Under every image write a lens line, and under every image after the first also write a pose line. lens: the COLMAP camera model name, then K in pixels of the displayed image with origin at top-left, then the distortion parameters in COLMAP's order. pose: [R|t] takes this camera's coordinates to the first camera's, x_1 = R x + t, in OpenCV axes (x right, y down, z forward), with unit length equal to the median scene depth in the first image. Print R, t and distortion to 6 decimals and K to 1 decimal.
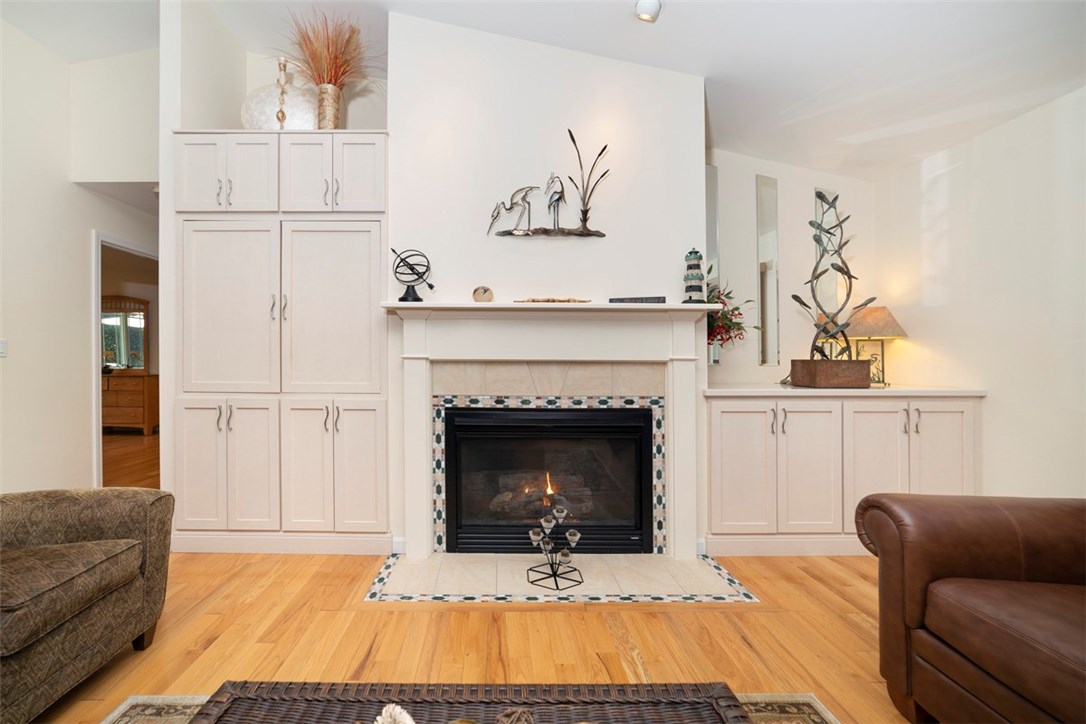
lens RADIAL K [[445.9, 0, 514.0], [0, 445.9, 352.4], [0, 0, 1]] dist [-0.016268, 0.005442]
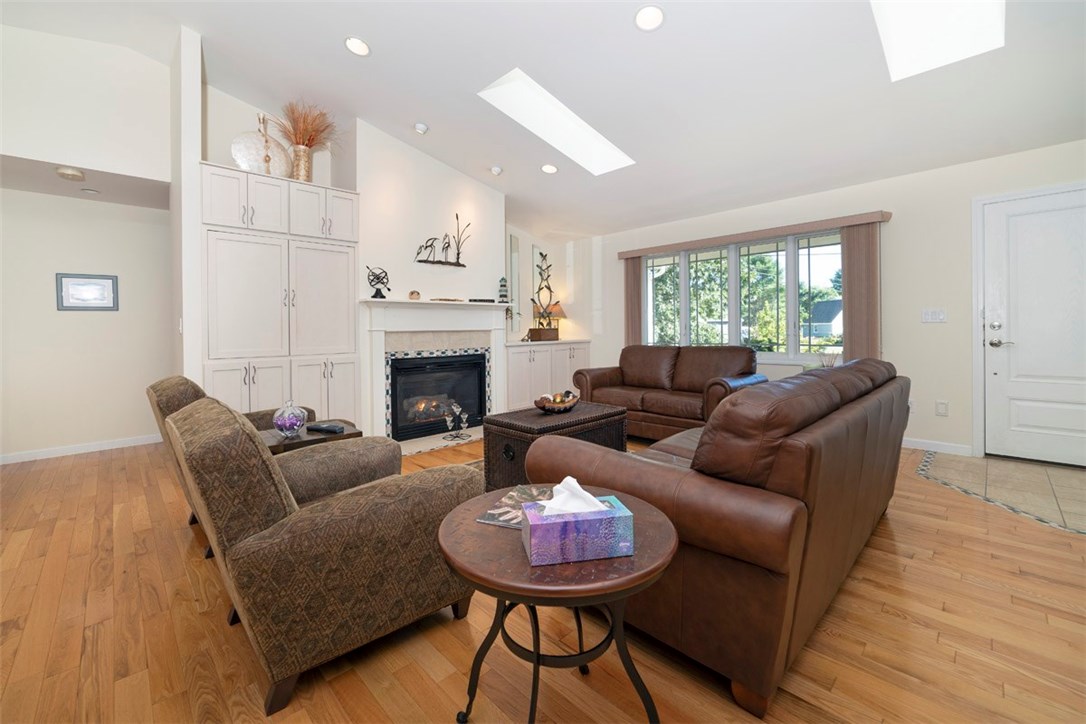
lens RADIAL K [[445.9, 0, 522.9], [0, 445.9, 335.4], [0, 0, 1]] dist [-0.016268, 0.005442]
pose [[0.738843, -0.024956, 0.673416, -0.939780], [0.006122, 0.999521, 0.030325, -0.017458], [-0.673850, -0.018283, 0.738642, -0.624667]]
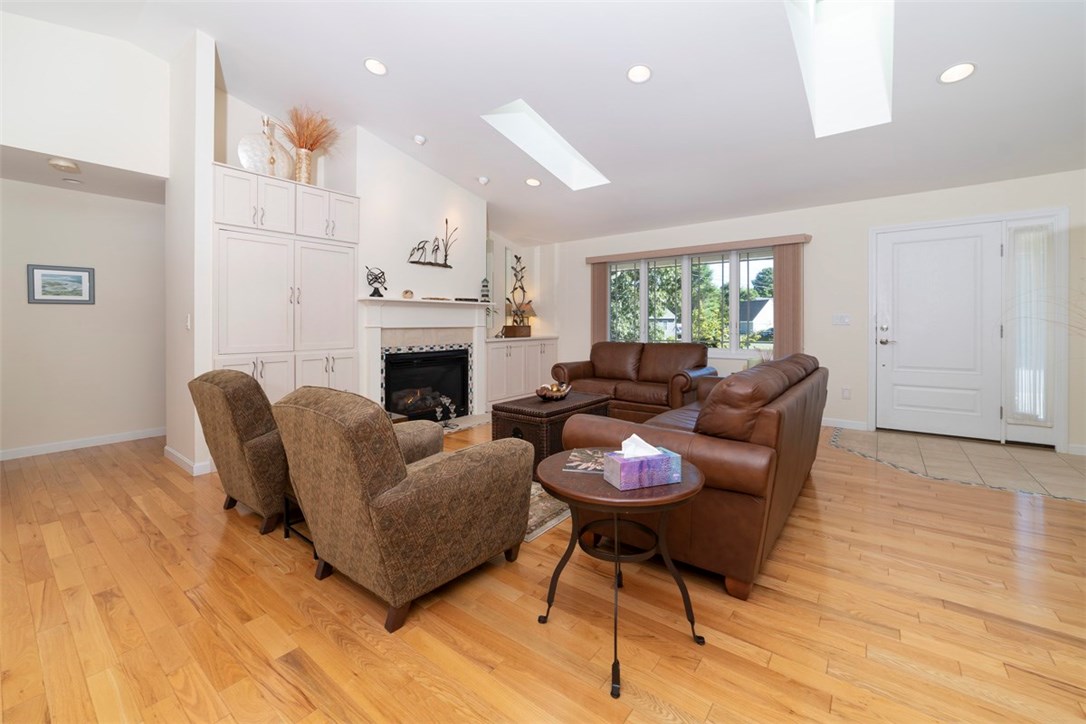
lens RADIAL K [[445.9, 0, 532.2], [0, 445.9, 330.2], [0, 0, 1]] dist [-0.016268, 0.005442]
pose [[0.629709, -0.019570, 0.776584, -1.195614], [-0.006117, 0.999527, 0.030149, -0.033510], [-0.776807, -0.023735, 0.629291, -0.621775]]
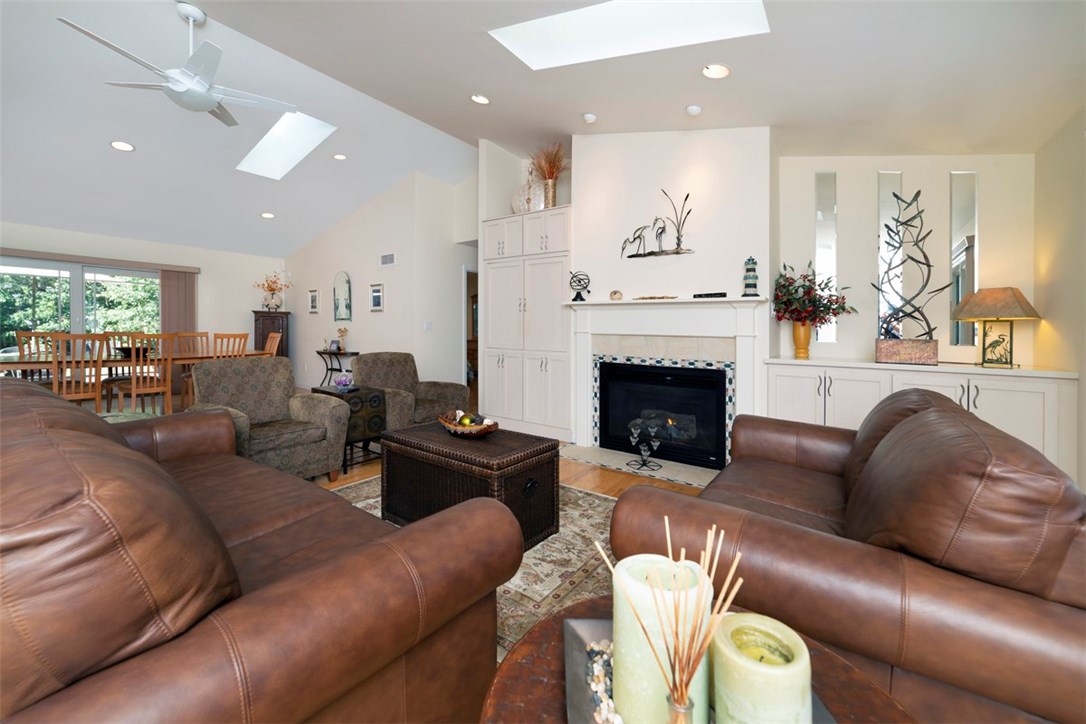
lens RADIAL K [[445.9, 0, 551.3], [0, 445.9, 335.5], [0, 0, 1]] dist [-0.016268, 0.005442]
pose [[0.806079, 0.016973, -0.591565, 0.704067], [-0.005581, 0.999762, 0.021081, -0.011862], [0.591782, -0.013691, 0.805982, -0.481815]]
